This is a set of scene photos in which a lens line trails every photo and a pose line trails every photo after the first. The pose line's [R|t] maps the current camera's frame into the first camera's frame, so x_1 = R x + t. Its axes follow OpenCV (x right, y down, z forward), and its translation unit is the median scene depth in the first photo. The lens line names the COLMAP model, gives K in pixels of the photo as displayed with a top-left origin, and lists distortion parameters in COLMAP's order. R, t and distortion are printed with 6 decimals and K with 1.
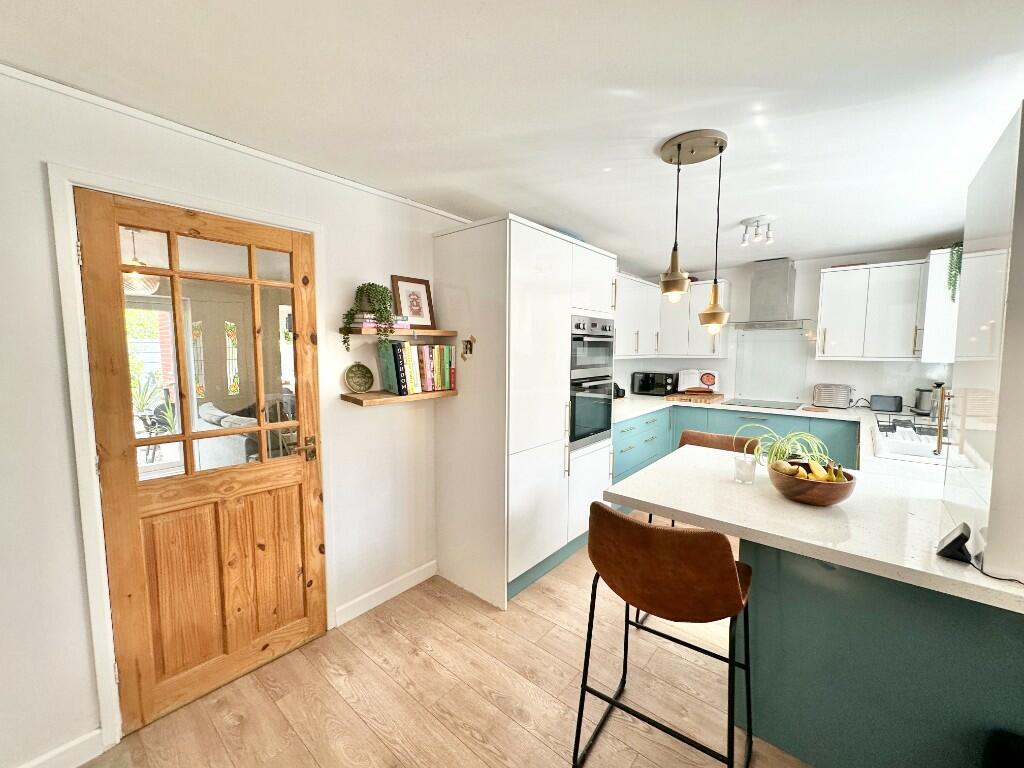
lens RADIAL K [[407.6, 0, 512.0], [0, 407.6, 384.0], [0, 0, 1]] dist [-0.000186, -0.000033]
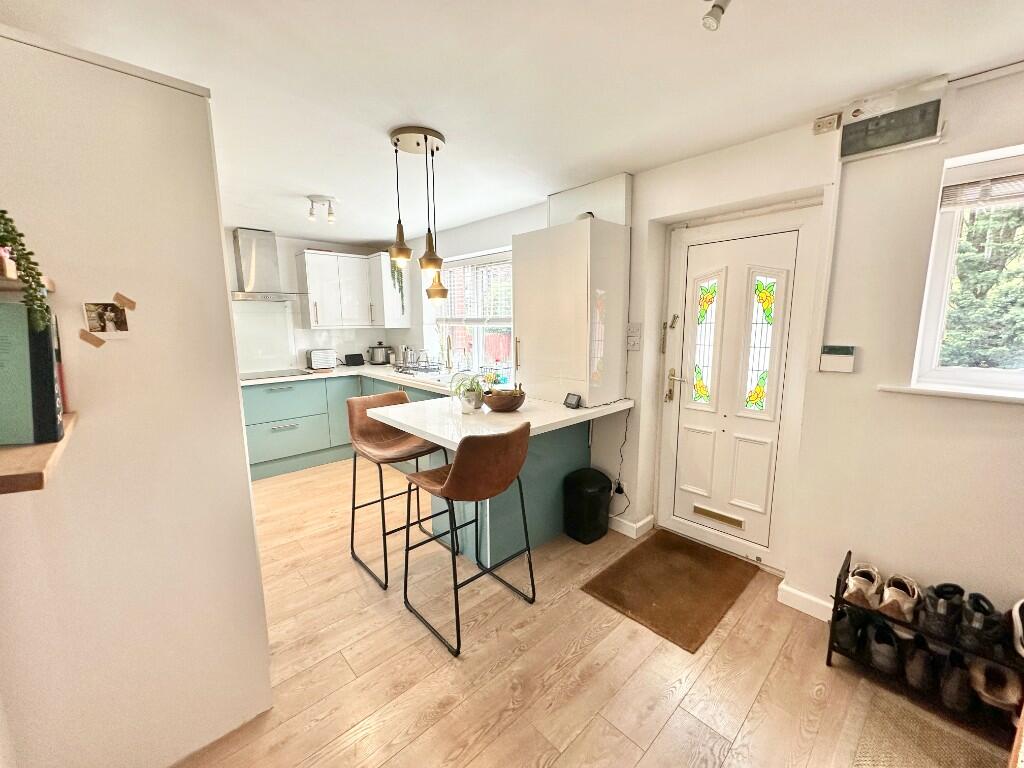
lens RADIAL K [[407.1, 0, 515.5], [0, 407.1, 383.6], [0, 0, 1]] dist [0.000298, 0.000150]
pose [[0.110221, -0.158485, 0.981190, -0.469624], [0.092599, 0.984549, 0.148625, -0.034137], [-0.989584, 0.074476, 0.123193, 0.399452]]
